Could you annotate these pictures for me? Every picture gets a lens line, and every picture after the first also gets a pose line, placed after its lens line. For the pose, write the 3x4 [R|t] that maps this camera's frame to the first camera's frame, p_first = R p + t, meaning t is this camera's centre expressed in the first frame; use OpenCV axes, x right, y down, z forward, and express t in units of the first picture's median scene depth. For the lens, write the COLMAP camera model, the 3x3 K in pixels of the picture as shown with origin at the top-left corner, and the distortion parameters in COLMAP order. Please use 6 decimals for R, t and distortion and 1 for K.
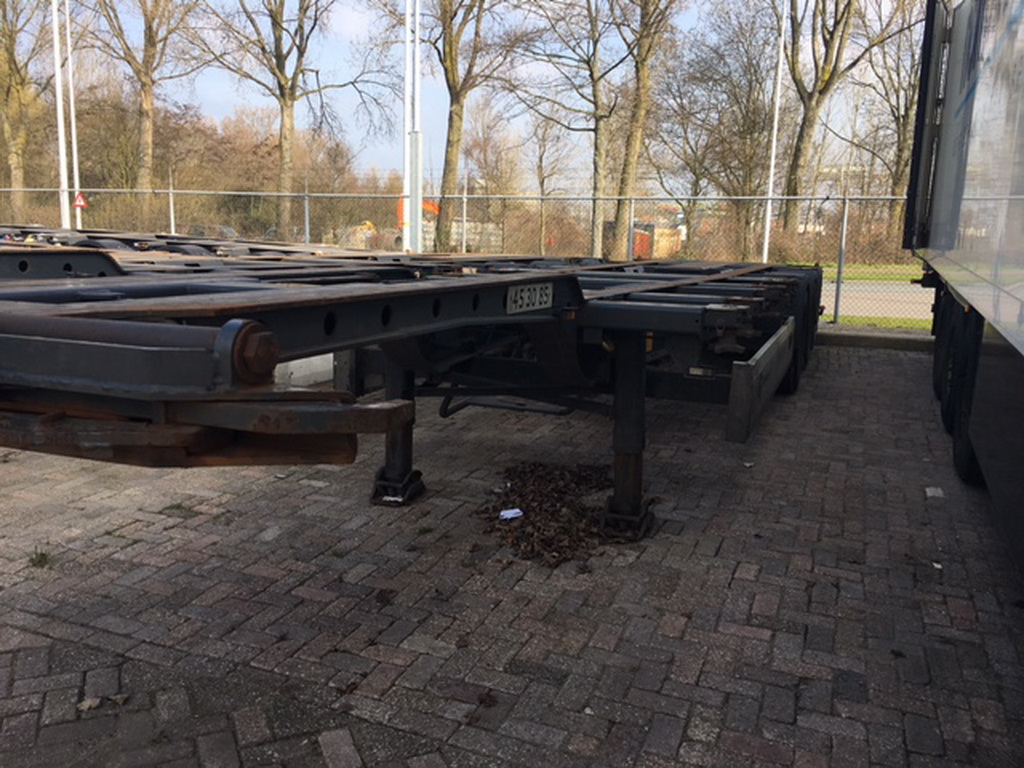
lens RADIAL K [[871.4, 0, 512.0], [0, 871.4, 384.0], [0, 0, 1]] dist [0.078241, -0.114330]
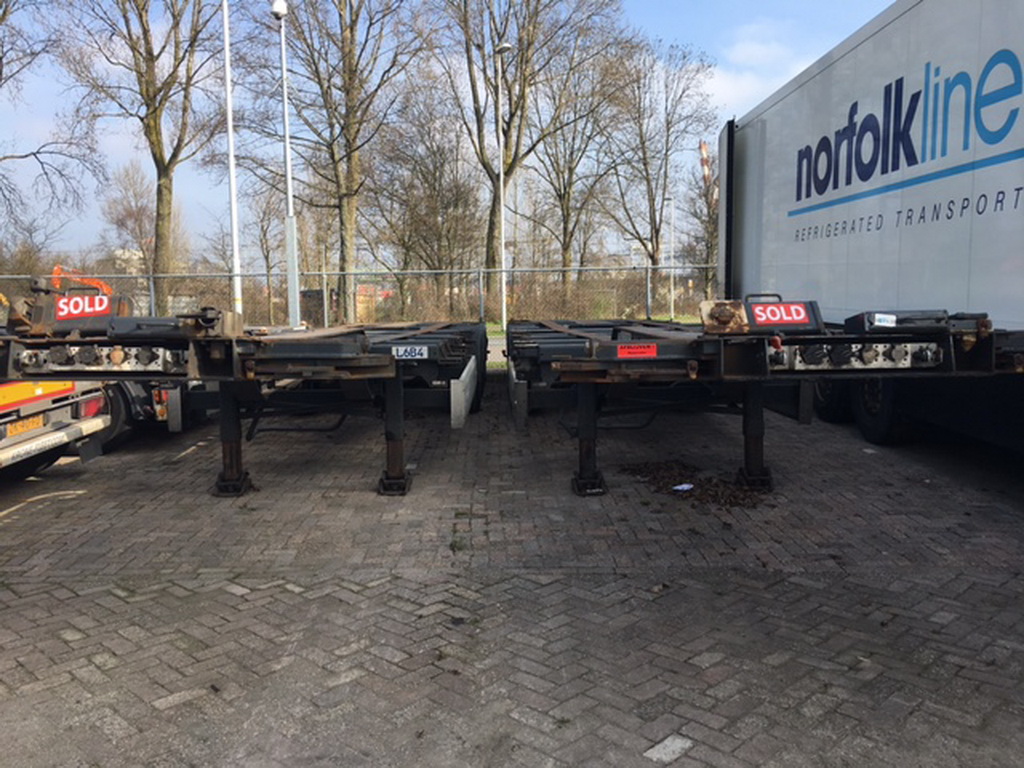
lens RADIAL K [[871.4, 0, 512.0], [0, 871.4, 384.0], [0, 0, 1]] dist [0.078241, -0.114330]
pose [[0.924683, -0.076078, 0.373061, -0.094815], [0.103478, 0.993168, -0.053948, 0.002727], [-0.366407, 0.088488, 0.926237, -0.033697]]
